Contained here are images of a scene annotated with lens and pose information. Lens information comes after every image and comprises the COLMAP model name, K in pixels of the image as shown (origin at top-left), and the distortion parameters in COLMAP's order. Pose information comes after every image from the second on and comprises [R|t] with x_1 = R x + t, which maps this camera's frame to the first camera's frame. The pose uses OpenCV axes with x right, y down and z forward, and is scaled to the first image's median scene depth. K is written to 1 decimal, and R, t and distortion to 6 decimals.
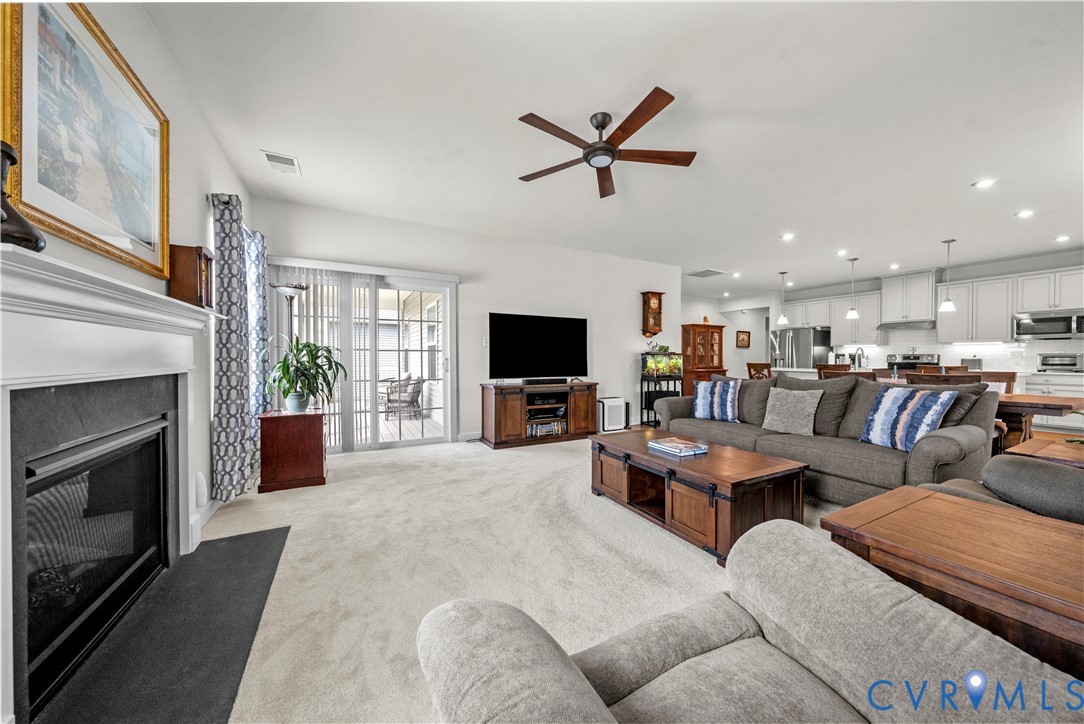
lens RADIAL K [[370.9, 0, 543.9], [0, 370.9, 359.9], [0, 0, 1]] dist [-0.000706, 0.000093]
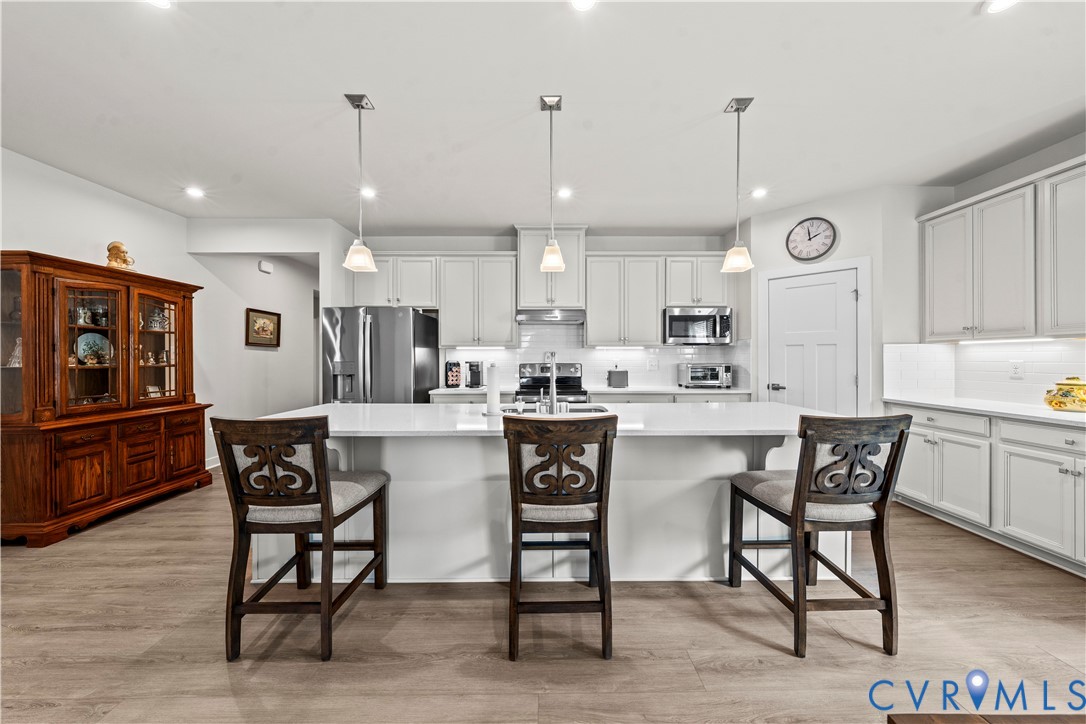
lens RADIAL K [[371.6, 0, 544.9], [0, 371.6, 359.9], [0, 0, 1]] dist [-0.000706, 0.000093]
pose [[0.463327, -0.006471, 0.886164, 0.383044], [0.006567, 0.999971, 0.003869, -0.020814], [-0.886163, 0.004027, 0.463357, 0.628271]]
